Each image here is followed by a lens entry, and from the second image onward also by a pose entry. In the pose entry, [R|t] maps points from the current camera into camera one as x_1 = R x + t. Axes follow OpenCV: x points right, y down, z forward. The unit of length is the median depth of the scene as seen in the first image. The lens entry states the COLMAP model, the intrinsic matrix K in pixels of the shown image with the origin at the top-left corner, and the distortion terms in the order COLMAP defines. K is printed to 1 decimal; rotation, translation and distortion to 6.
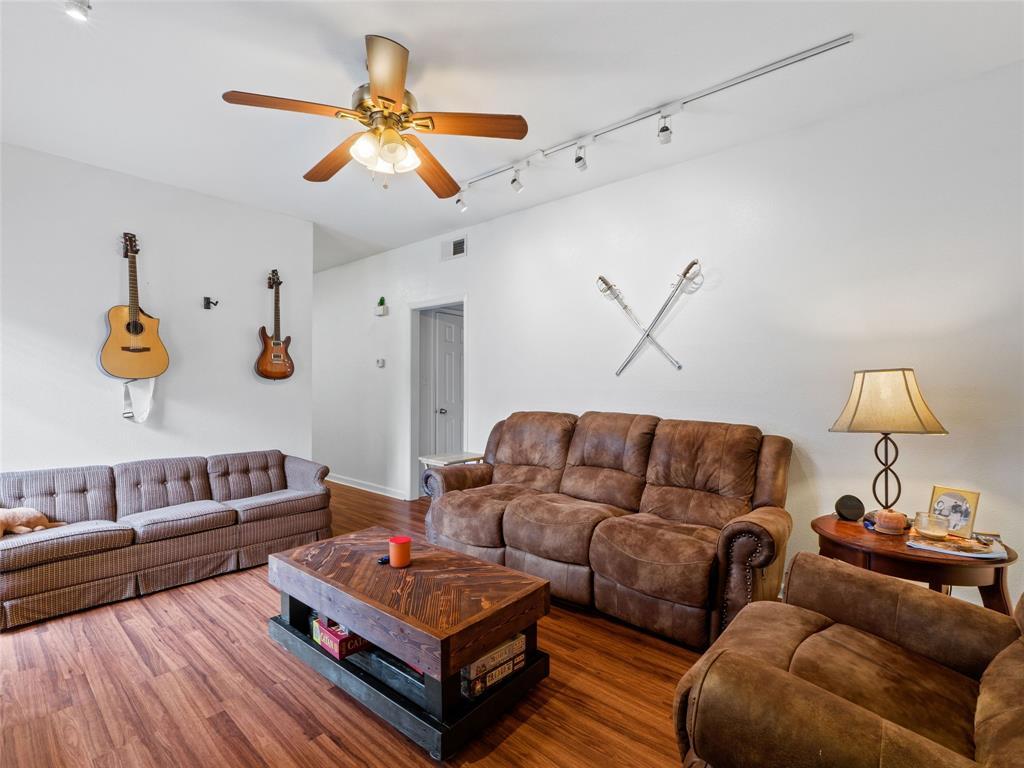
lens RADIAL K [[483.7, 0, 512.2], [0, 483.7, 387.0], [0, 0, 1]] dist [-0.000896, 0.000063]
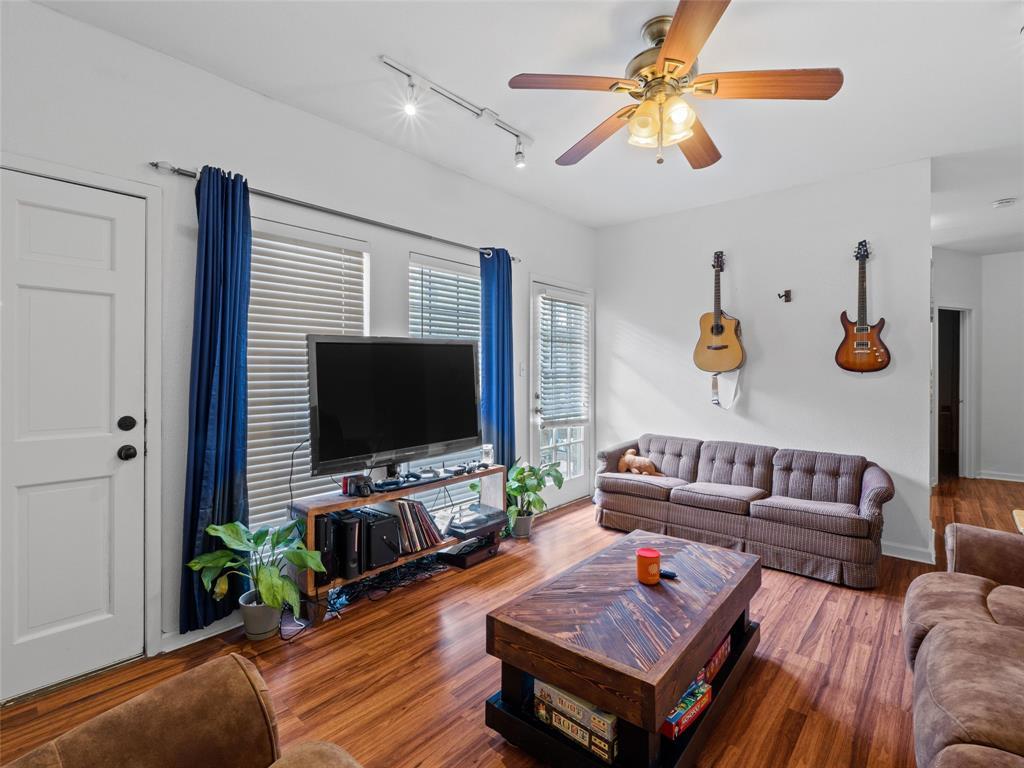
lens RADIAL K [[495.4, 0, 510.0], [0, 495.4, 371.7], [0, 0, 1]] dist [-0.003995, -0.000065]
pose [[0.000823, -0.001810, -0.999998, 0.447719], [-0.012660, 0.999918, -0.001820, -0.008960], [0.999920, 0.012661, 0.000800, 0.483721]]
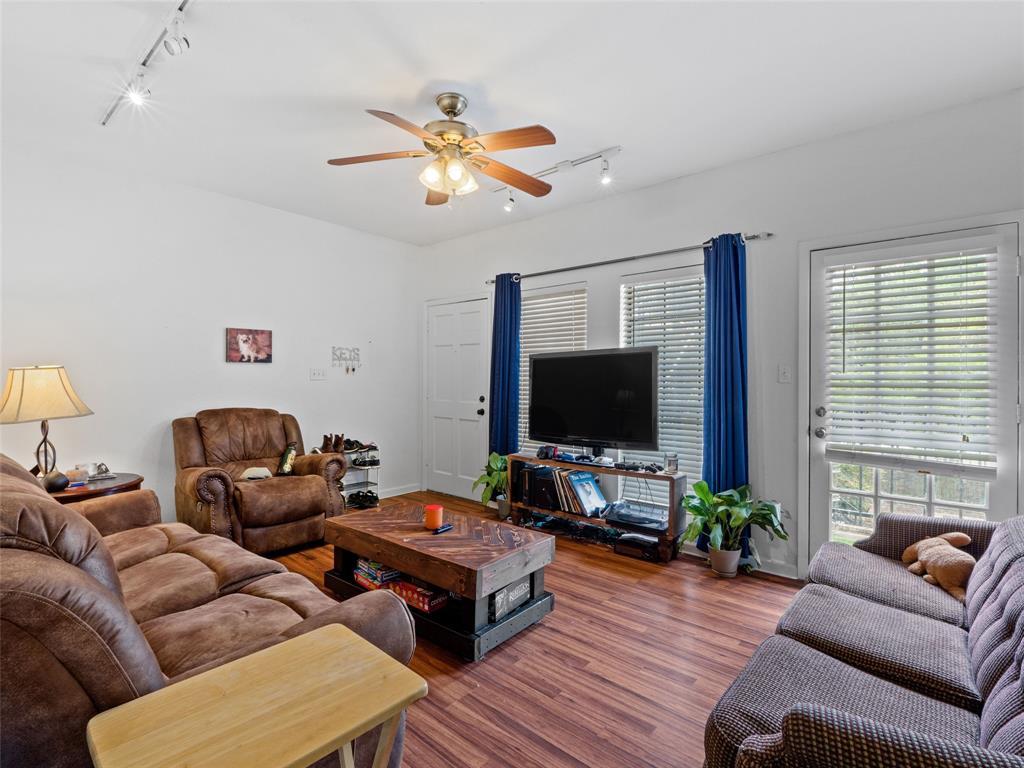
lens RADIAL K [[505.9, 0, 512.0], [0, 505.9, 384.0], [0, 0, 1]] dist [0.001536, 0.000643]
pose [[-0.999954, -0.009020, 0.003292, -0.281171], [-0.008945, 0.999720, 0.021914, -0.015192], [-0.003489, 0.021883, -0.999754, 1.481625]]
